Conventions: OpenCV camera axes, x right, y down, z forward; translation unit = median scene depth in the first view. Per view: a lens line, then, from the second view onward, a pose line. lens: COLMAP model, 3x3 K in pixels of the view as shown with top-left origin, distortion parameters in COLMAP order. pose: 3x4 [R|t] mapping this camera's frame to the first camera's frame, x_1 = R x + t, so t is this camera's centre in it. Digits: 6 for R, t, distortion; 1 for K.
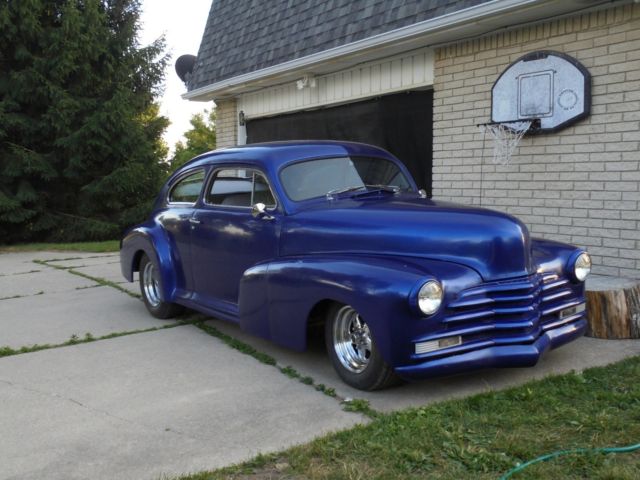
lens RADIAL K [[774.1, 0, 320.0], [0, 774.1, 240.0], [0, 0, 1]] dist [-0.057137, 0.203327]
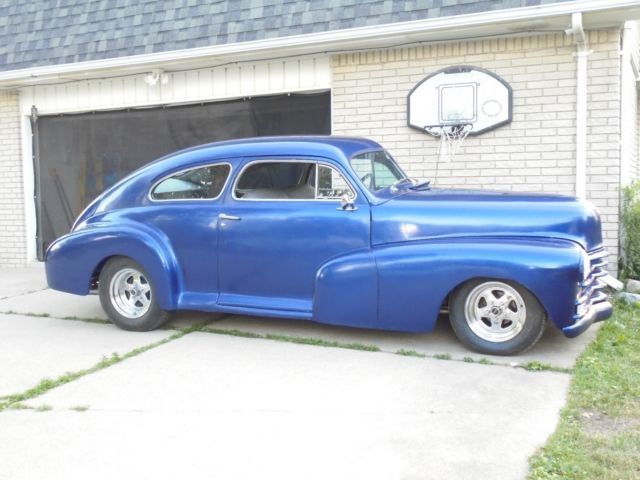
lens RADIAL K [[774.1, 0, 320.0], [0, 774.1, 240.0], [0, 0, 1]] dist [-0.057137, 0.203327]
pose [[0.828715, -0.042289, 0.558071, -0.531065], [0.053061, 0.998586, -0.003124, 0.010889], [-0.557150, 0.032201, 0.829787, 0.147904]]
